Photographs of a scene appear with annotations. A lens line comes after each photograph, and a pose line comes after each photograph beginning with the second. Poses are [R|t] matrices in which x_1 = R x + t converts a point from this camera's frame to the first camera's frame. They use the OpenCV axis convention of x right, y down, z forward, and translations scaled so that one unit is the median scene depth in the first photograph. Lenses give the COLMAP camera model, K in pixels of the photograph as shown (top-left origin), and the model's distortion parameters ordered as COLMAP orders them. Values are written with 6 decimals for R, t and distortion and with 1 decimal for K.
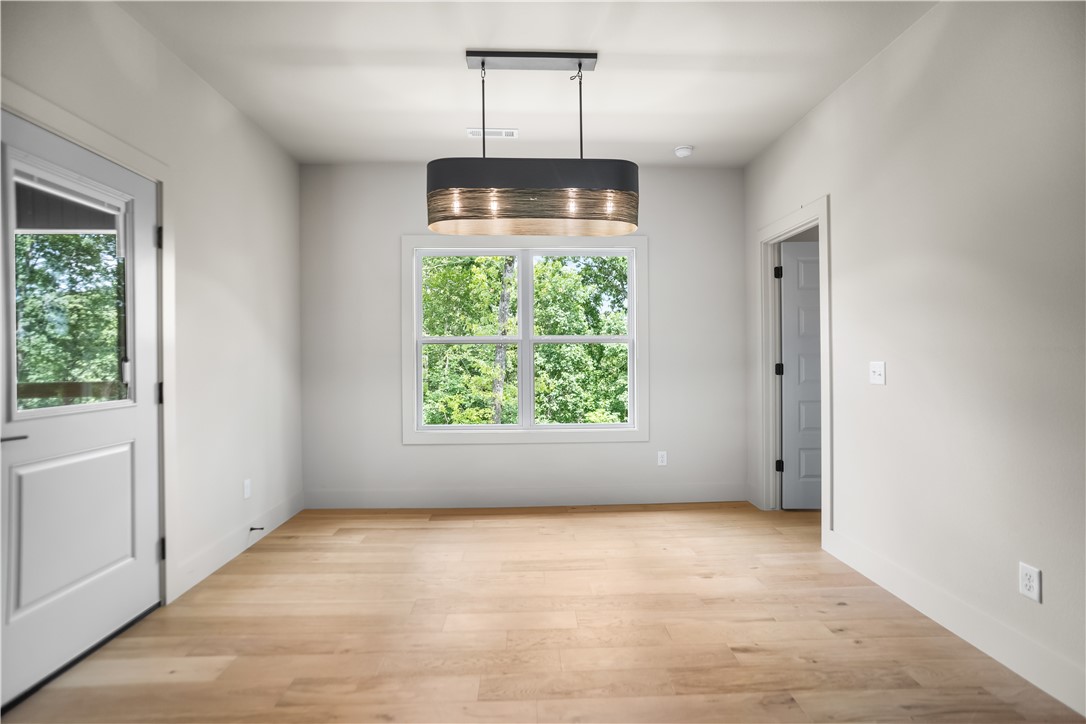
lens RADIAL K [[551.7, 0, 556.2], [0, 551.7, 357.8], [0, 0, 1]] dist [-0.043672, 0.025540]
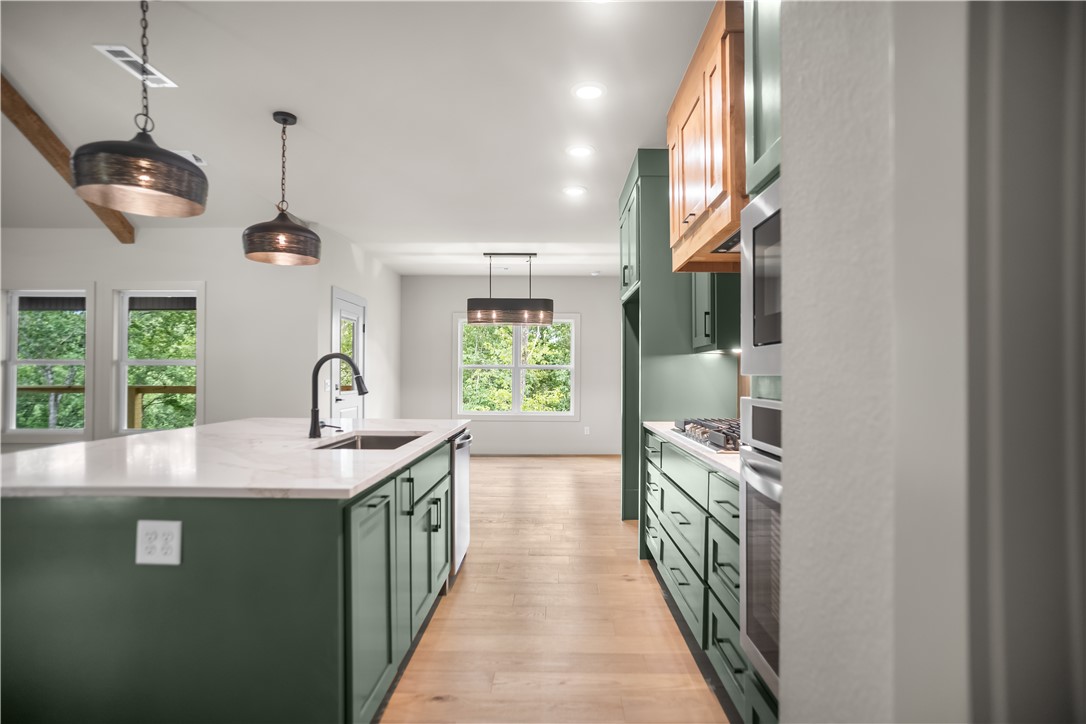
lens RADIAL K [[551.7, 0, 545.0], [0, 551.7, 375.8], [0, 0, 1]] dist [-0.043672, 0.025540]
pose [[0.997041, 0.013289, -0.075710, 0.249657], [-0.013095, 0.999910, 0.003062, -0.014590], [0.075744, -0.002062, 0.997125, -1.195032]]
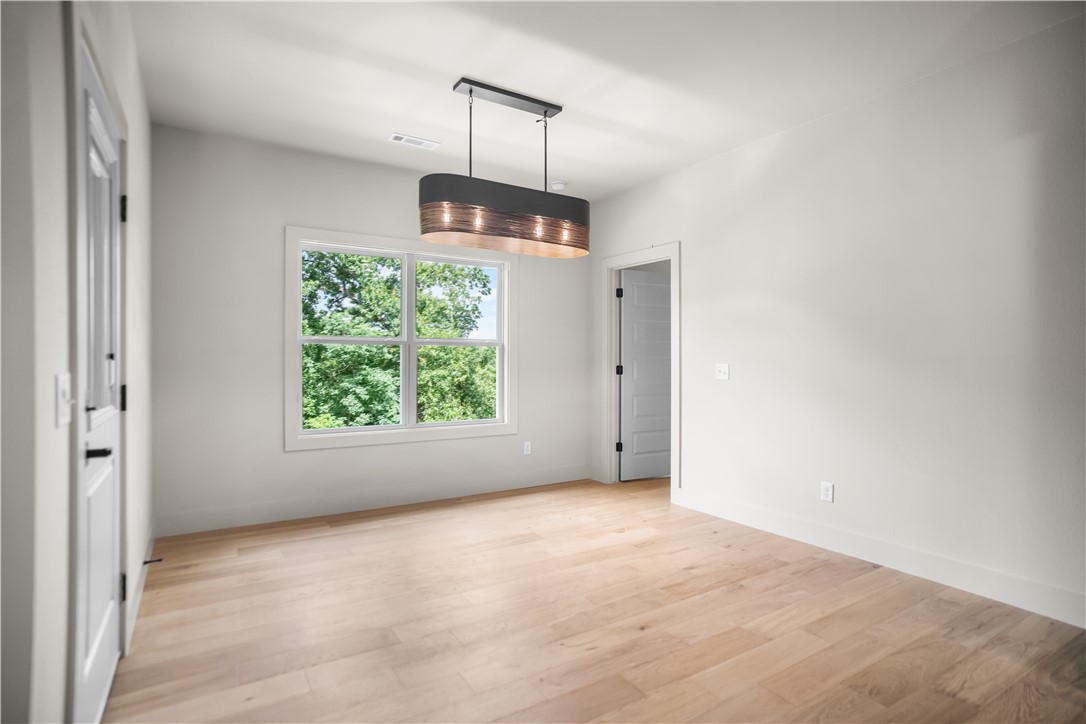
lens RADIAL K [[551.7, 0, 560.8], [0, 551.7, 363.5], [0, 0, 1]] dist [-0.043672, 0.025540]
pose [[0.863213, 0.004022, 0.504824, -0.428972], [-0.006921, 0.999969, 0.003868, 0.002348], [-0.504792, -0.006833, 0.863214, -0.033746]]
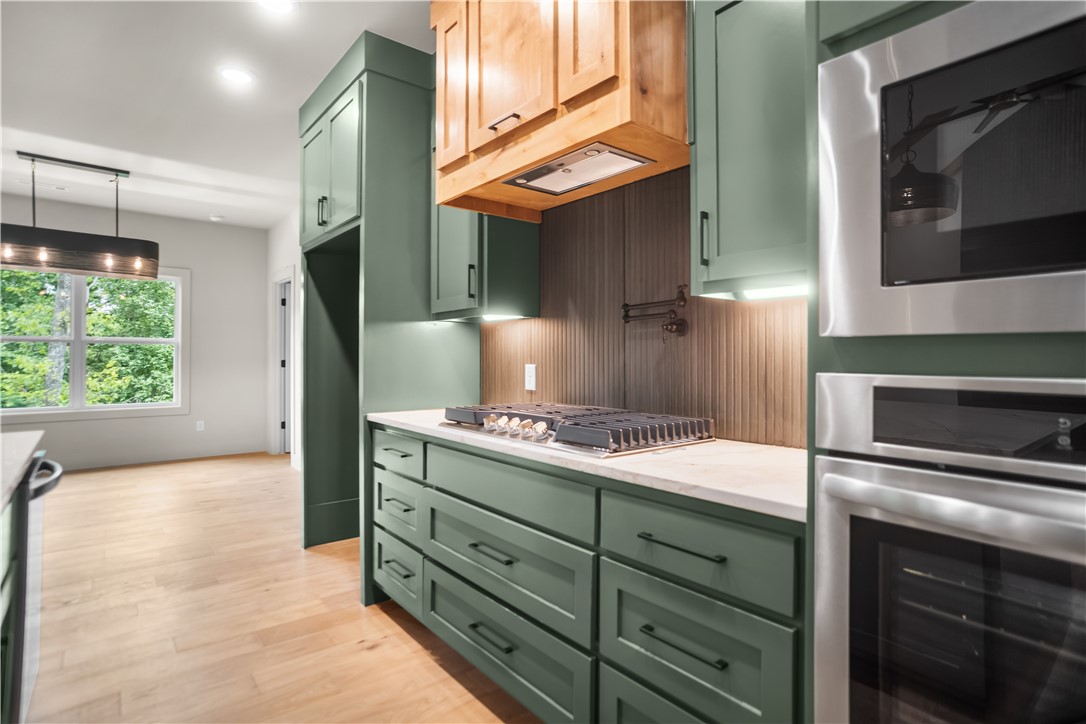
lens RADIAL K [[551.7, 0, 545.9], [0, 551.7, 351.1], [0, 0, 1]] dist [-0.043672, 0.025540]
pose [[0.808999, 0.014715, 0.587626, 0.112534], [-0.009576, 0.999884, -0.011854, -0.004447], [-0.587732, 0.003963, 0.809046, -0.883009]]
